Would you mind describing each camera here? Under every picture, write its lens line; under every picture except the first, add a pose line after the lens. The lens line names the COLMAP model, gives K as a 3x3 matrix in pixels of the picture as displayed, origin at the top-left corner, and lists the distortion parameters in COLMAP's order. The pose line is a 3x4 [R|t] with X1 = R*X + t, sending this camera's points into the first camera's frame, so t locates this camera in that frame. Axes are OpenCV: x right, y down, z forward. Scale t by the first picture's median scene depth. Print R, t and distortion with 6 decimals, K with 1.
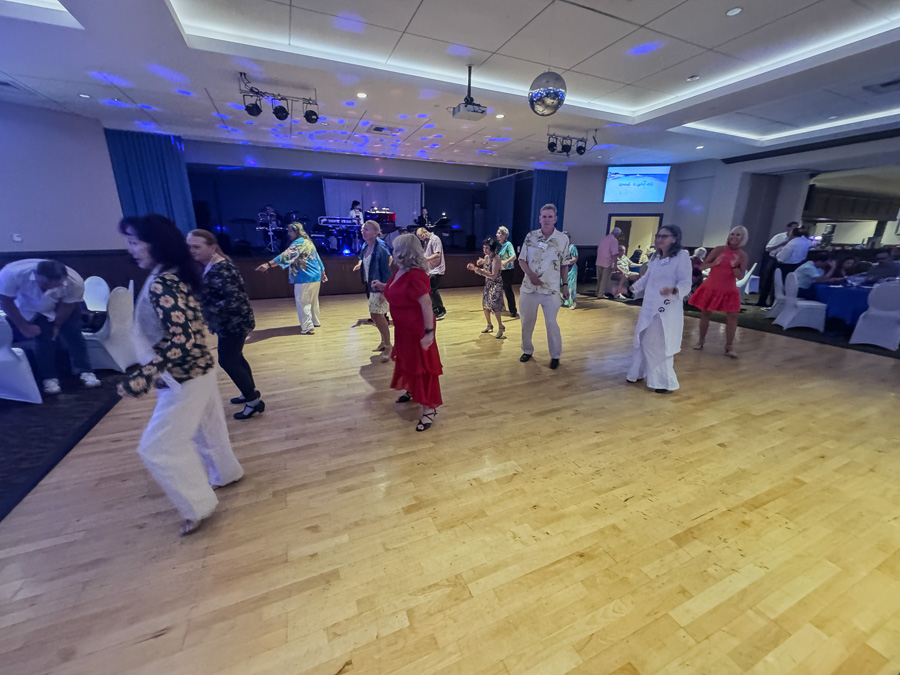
lens RADIAL K [[355.6, 0, 450.0], [0, 355.6, 337.5], [0, 0, 1]] dist [0.000265, 0.000174]
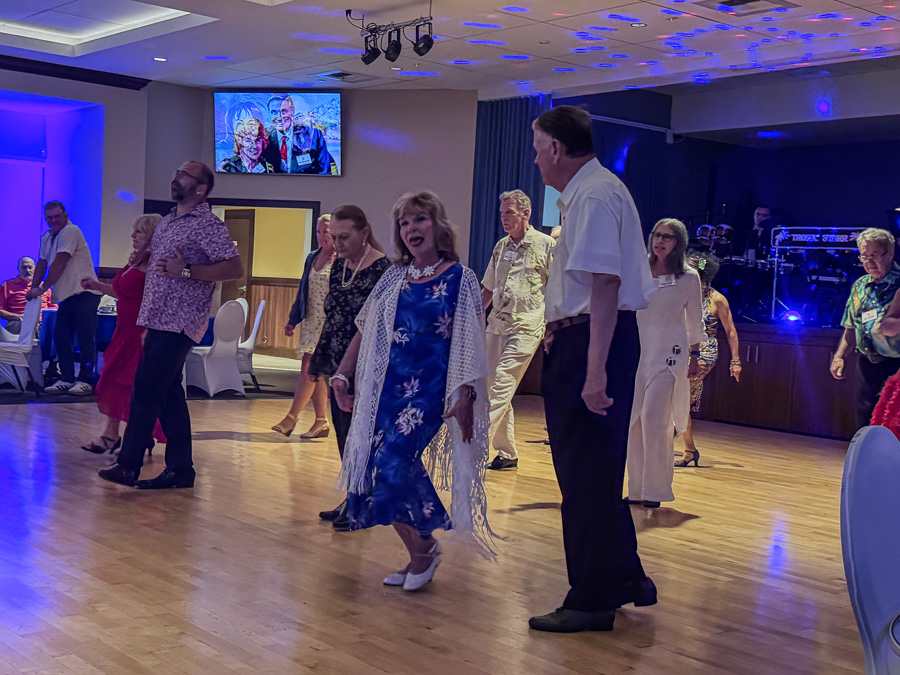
lens RADIAL K [[1246.8, 0, 444.2], [0, 1246.8, 350.9], [0, 0, 1]] dist [0.143097, -0.000330]
pose [[0.268103, 0.058360, -0.961621, 1.395546], [-0.317998, 0.947579, -0.031151, -0.093852], [0.909394, 0.314145, 0.272607, 0.564181]]
